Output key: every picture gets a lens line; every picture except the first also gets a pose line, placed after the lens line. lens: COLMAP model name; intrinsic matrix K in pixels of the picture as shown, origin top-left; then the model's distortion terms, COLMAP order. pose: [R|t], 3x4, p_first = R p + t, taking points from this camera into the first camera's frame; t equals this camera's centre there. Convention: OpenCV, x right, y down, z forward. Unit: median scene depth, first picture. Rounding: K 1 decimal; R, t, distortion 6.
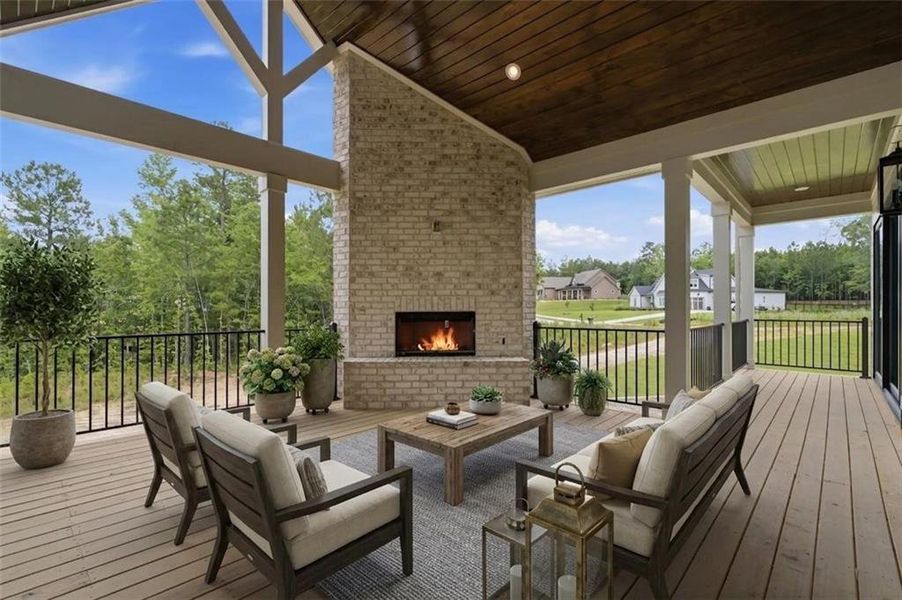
lens RADIAL K [[412.5, 0, 447.5], [0, 412.5, 301.6], [0, 0, 1]] dist [-0.001954, -0.000826]
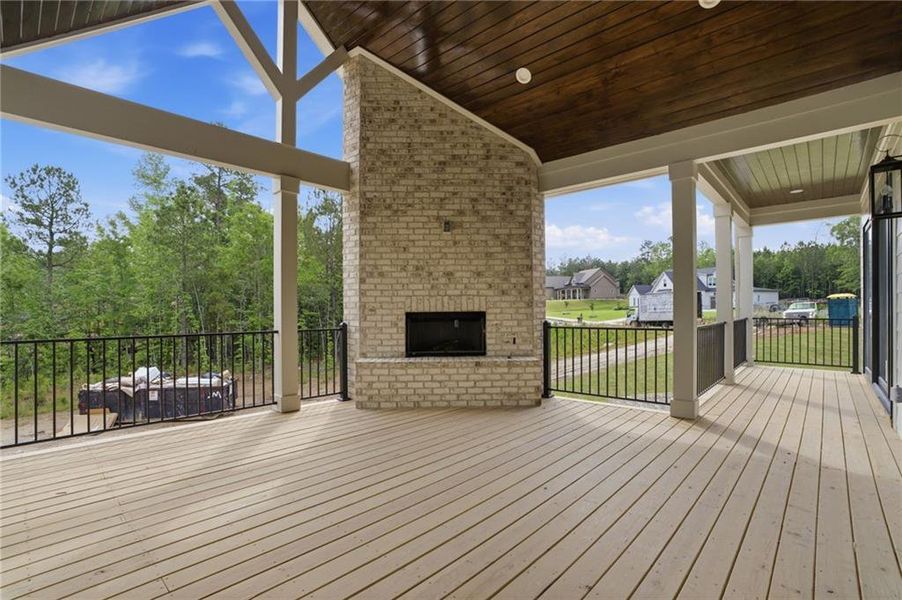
lens RADIAL K [[428.5, 0, 446.4], [0, 428.5, 304.1], [0, 0, 1]] dist [-0.062058, 0.021085]
pose [[0.999921, -0.004080, 0.011920, -0.040588], [0.004017, 0.999978, 0.005302, 0.000149], [-0.011941, -0.005253, 0.999915, -0.035358]]
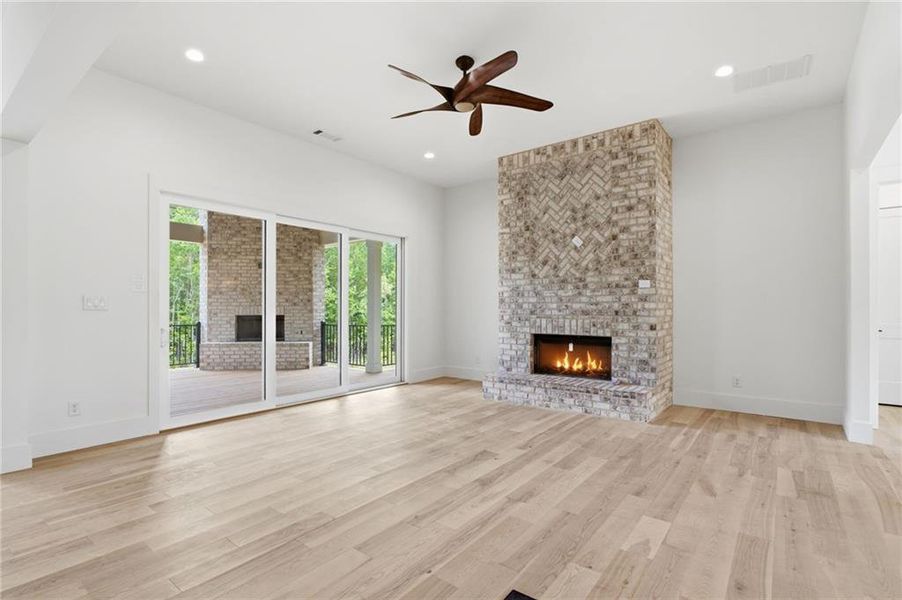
lens RADIAL K [[433.1, 0, 448.4], [0, 433.1, 307.8], [0, 0, 1]] dist [-0.008422, 0.000091]
pose [[0.996443, 0.003551, 0.084196, 0.599686], [-0.004654, 0.999906, 0.012918, -0.033327], [-0.084142, -0.013264, 0.996365, -0.856678]]
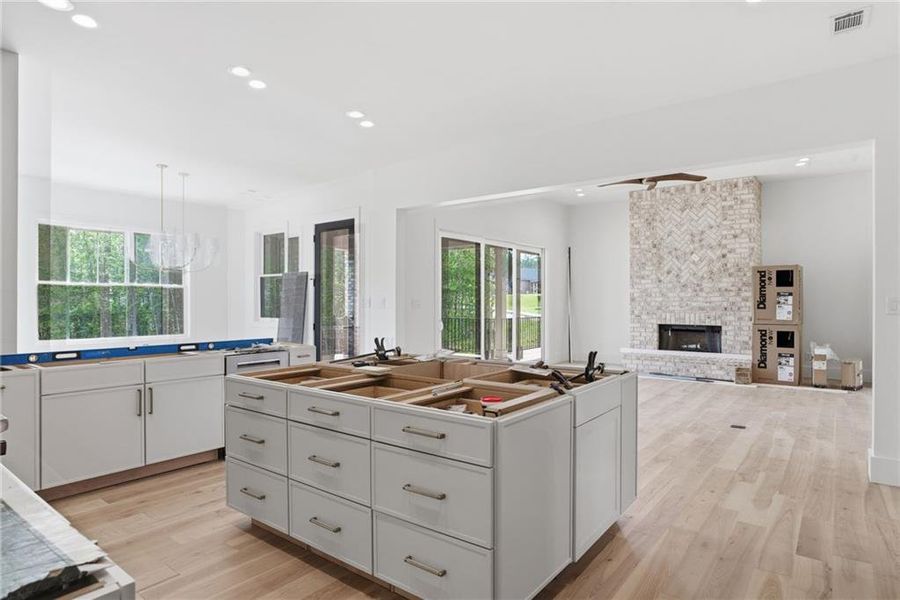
lens RADIAL K [[510.4, 0, 462.5], [0, 510.4, 300.4], [0, 0, 1]] dist [-0.023168, 0.000226]
pose [[0.994438, 0.002837, 0.105282, 0.070019], [-0.004393, 0.999884, 0.014555, -0.057539], [-0.105228, -0.014937, 0.994336, -1.424982]]
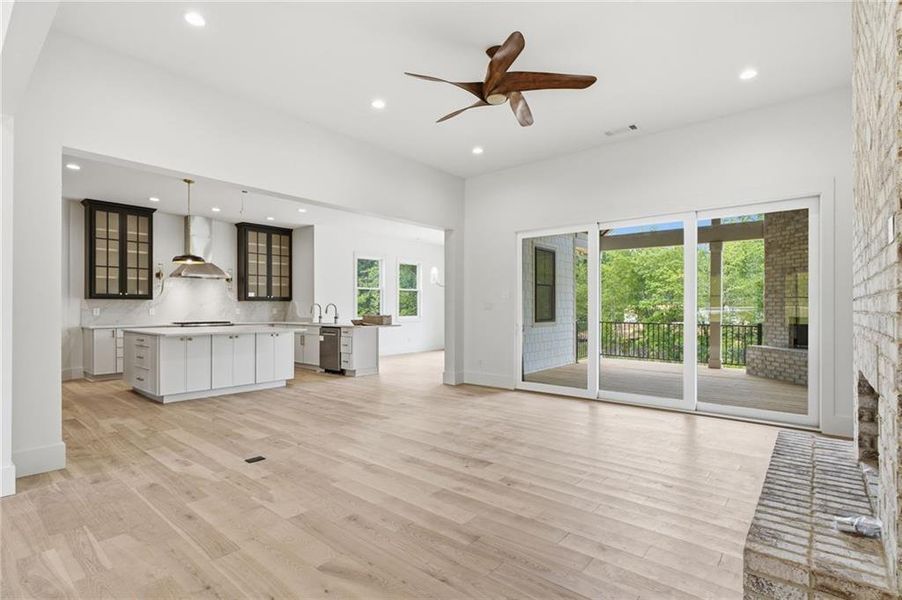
lens RADIAL K [[433.1, 0, 448.4], [0, 433.1, 307.8], [0, 0, 1]] dist [-0.008422, 0.000091]
pose [[0.051962, 0.004731, -0.998638, 1.332316], [0.012332, 0.999909, 0.005378, -0.030729], [0.998573, -0.012594, 0.051899, -0.284715]]
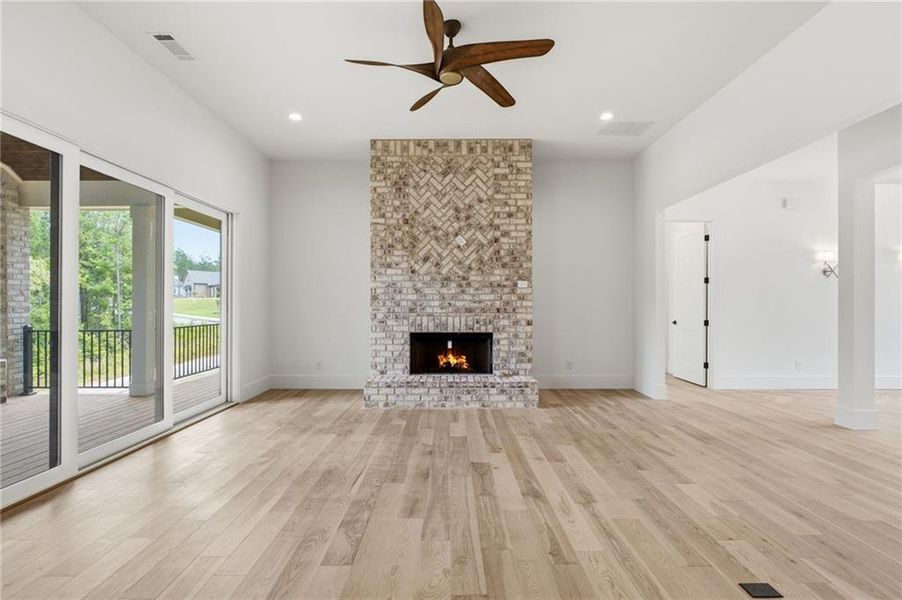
lens RADIAL K [[431.7, 0, 448.7], [0, 431.7, 304.4], [0, 0, 1]] dist [-0.006491, -0.000434]
pose [[0.734550, 0.005510, 0.678532, 0.273195], [-0.013229, 0.999893, 0.006202, -0.030326], [-0.678425, -0.013532, 0.734545, -0.617505]]
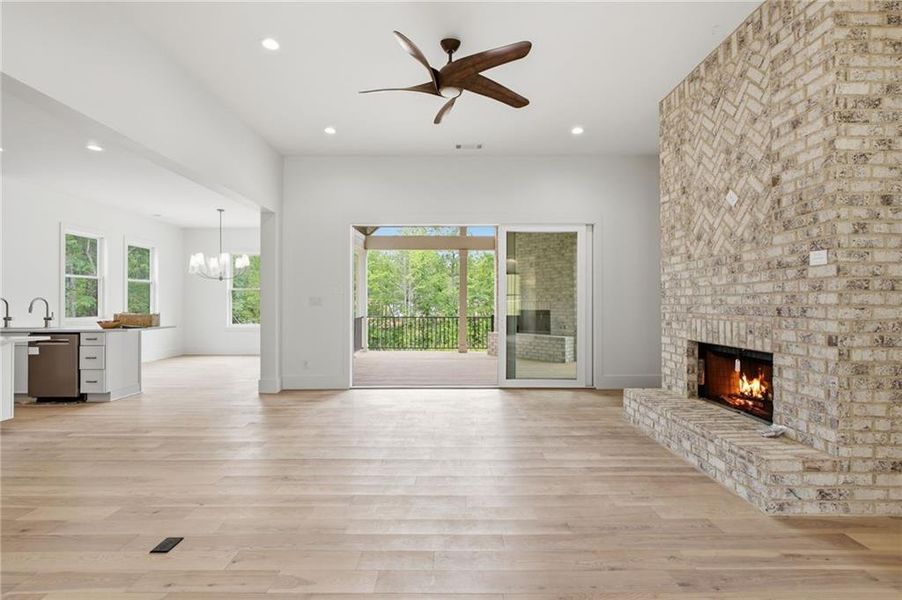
lens RADIAL K [[425.2, 0, 448.3], [0, 425.2, 300.4], [0, 0, 1]] dist [-0.003908, -0.000323]
pose [[0.679307, -0.002677, -0.733849, 1.146865], [0.008903, 0.999950, 0.004595, -0.032259], [0.733800, -0.009655, 0.679297, -0.612394]]
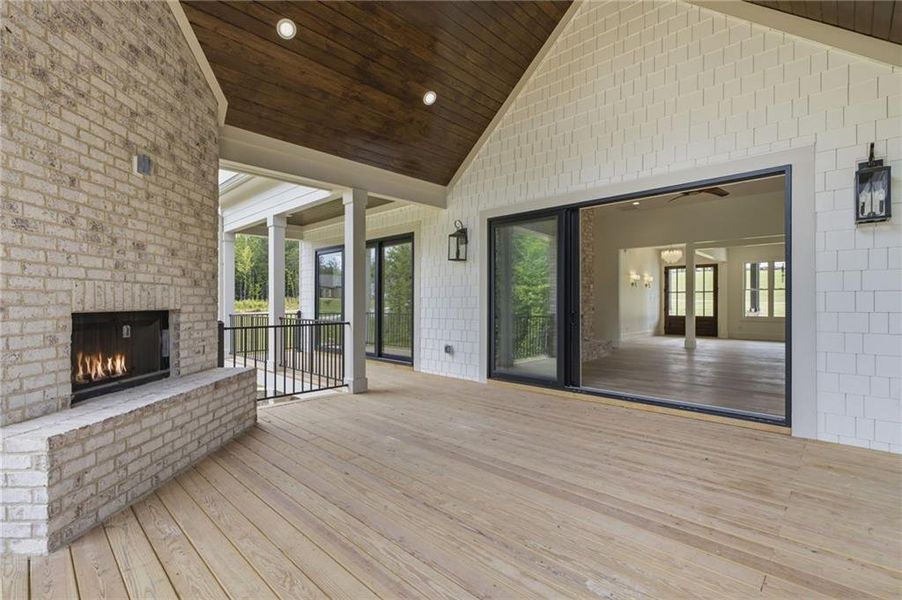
lens RADIAL K [[412.5, 0, 447.5], [0, 412.5, 301.6], [0, 0, 1]] dist [-0.001954, -0.000826]
pose [[0.019602, 0.007039, 0.999783, -0.595282], [-0.016573, 0.999840, -0.006714, 0.008176], [-0.999670, -0.016438, 0.019716, 0.553902]]
